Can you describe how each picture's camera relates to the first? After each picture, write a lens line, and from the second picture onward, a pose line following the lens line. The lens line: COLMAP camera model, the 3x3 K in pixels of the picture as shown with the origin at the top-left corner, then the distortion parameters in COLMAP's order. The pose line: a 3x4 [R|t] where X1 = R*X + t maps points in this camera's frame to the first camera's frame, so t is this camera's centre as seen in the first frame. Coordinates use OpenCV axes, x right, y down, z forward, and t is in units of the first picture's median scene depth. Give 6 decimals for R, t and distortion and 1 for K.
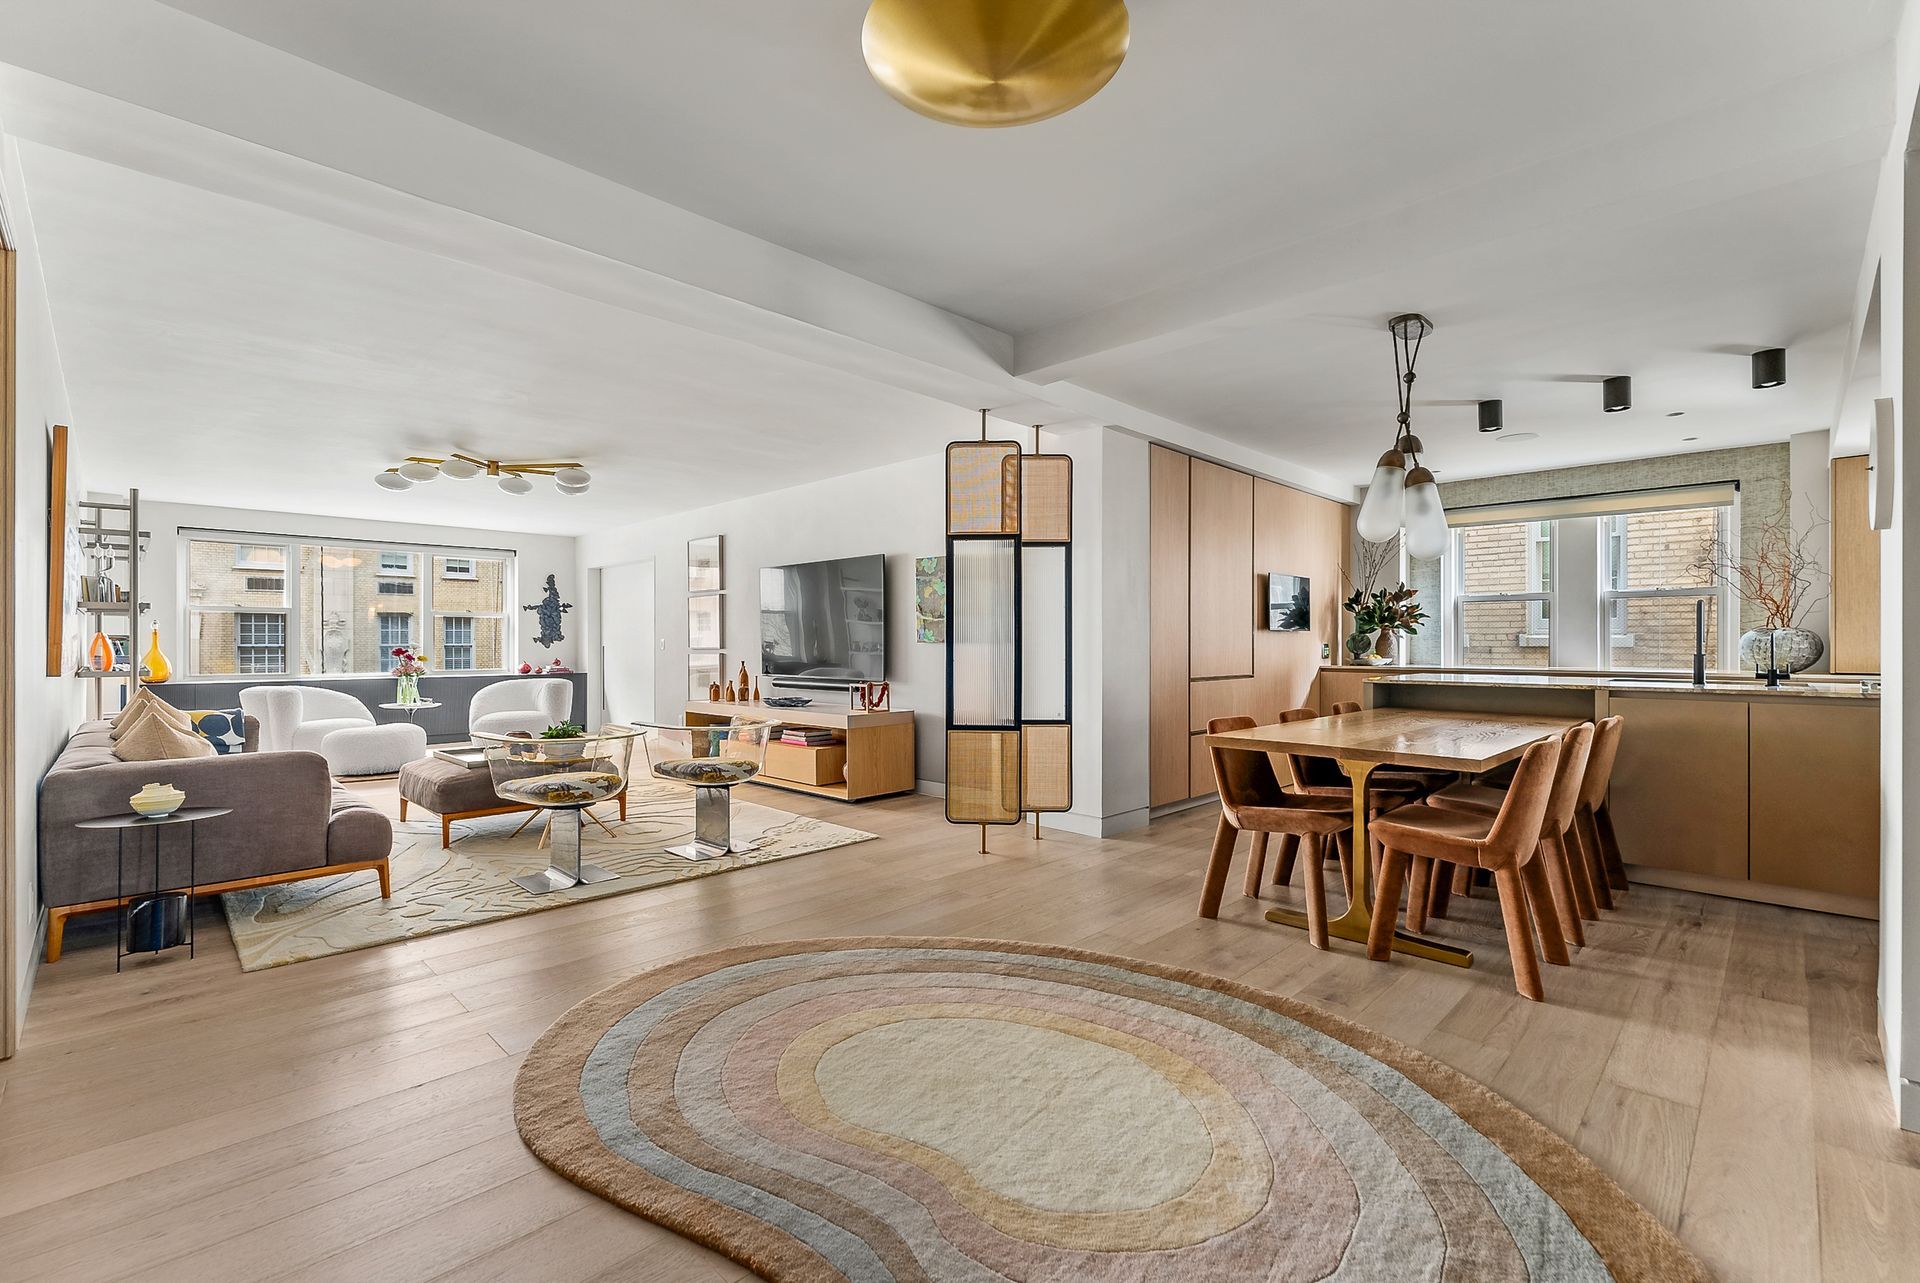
lens RADIAL K [[841.4, 0, 961.9], [0, 841.4, 641.0], [0, 0, 1]] dist [0.003364, 0.000623]
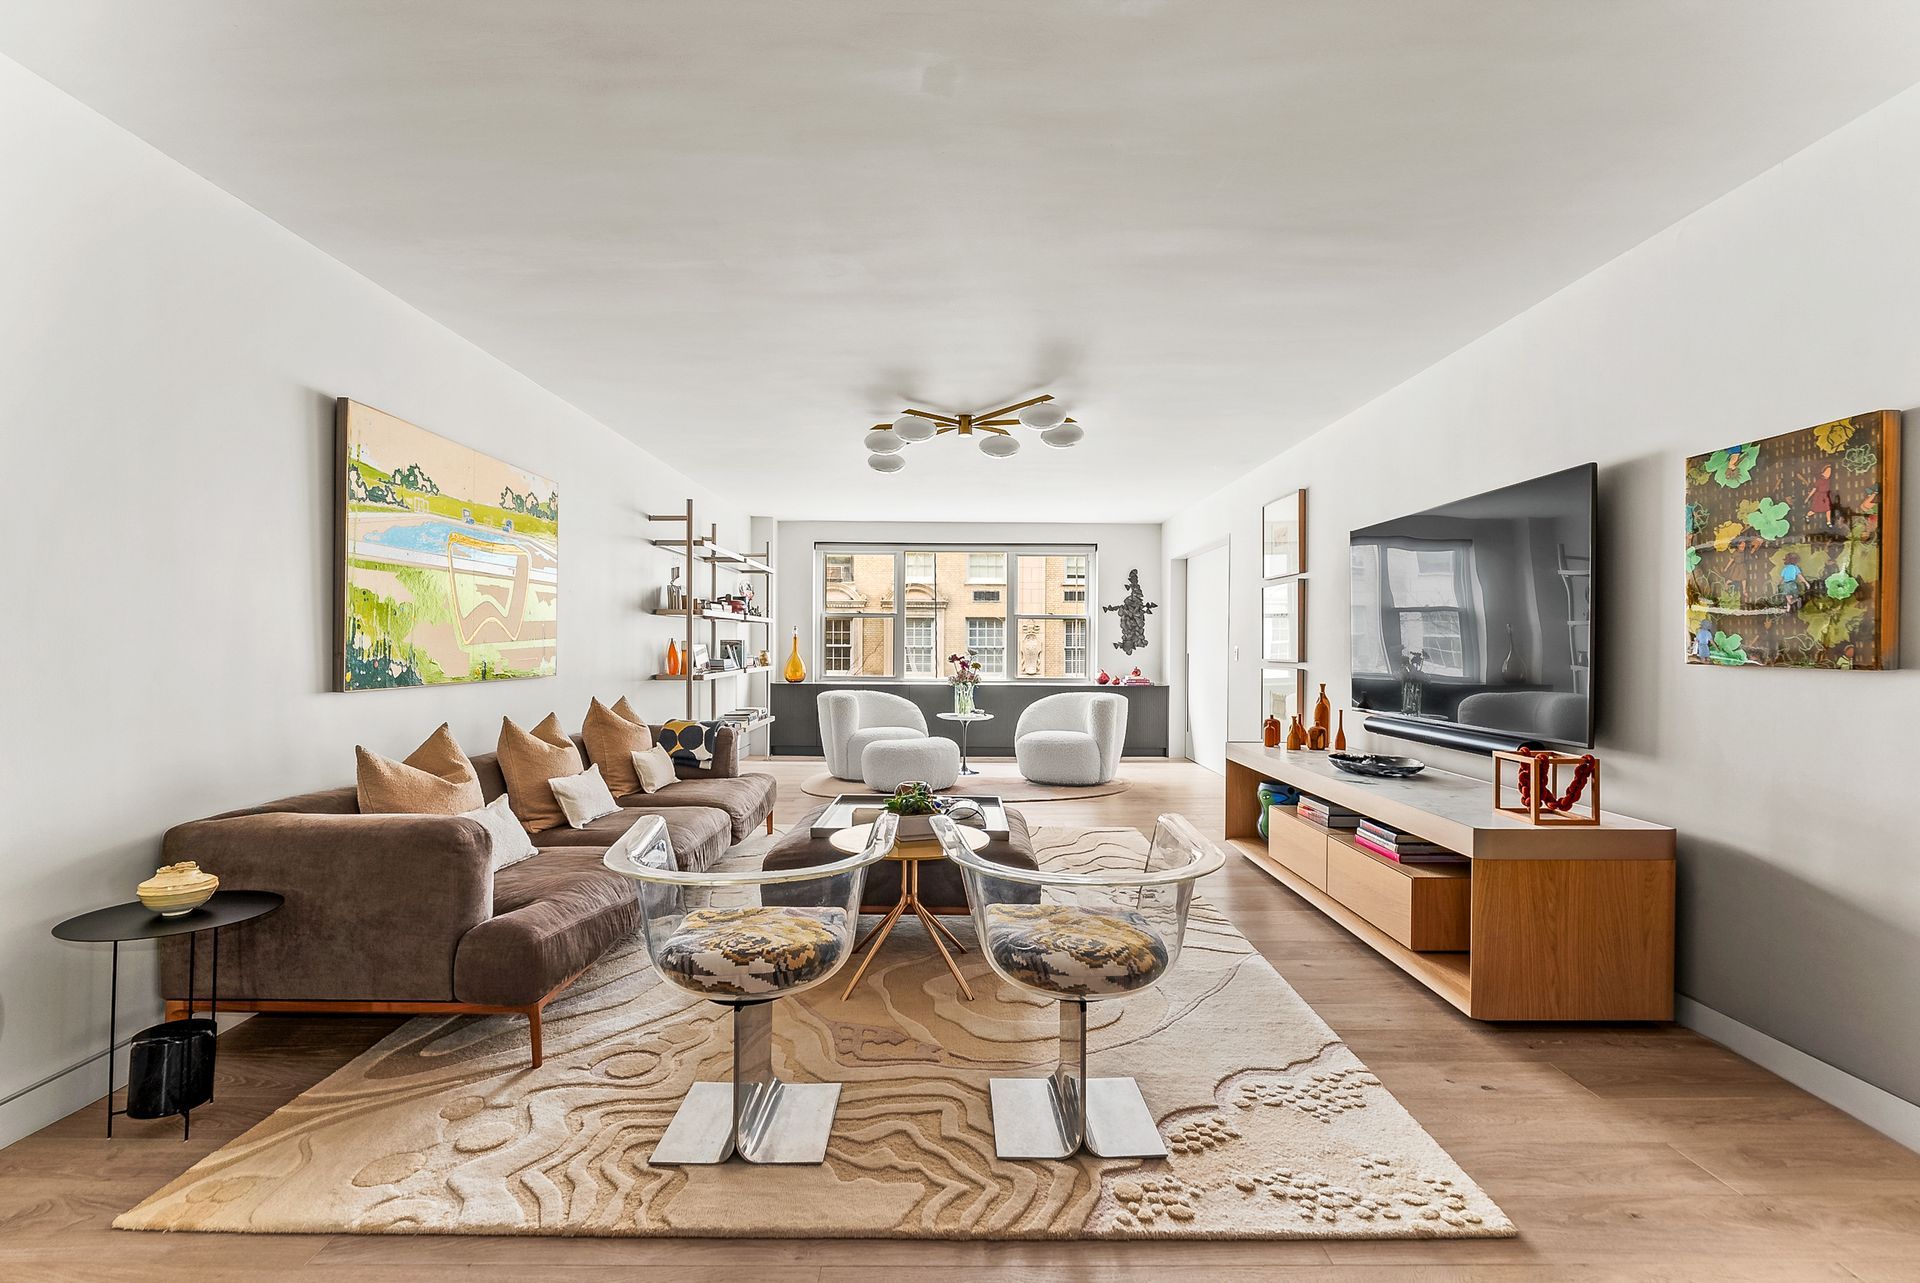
lens RADIAL K [[841.4, 0, 961.2], [0, 841.4, 652.7], [0, 0, 1]] dist [0.003364, 0.000623]
pose [[0.710741, 0.014837, -0.703297, -0.013191], [-0.008066, 0.999884, 0.012942, -0.005652], [0.703407, -0.003525, 0.710778, 0.383426]]
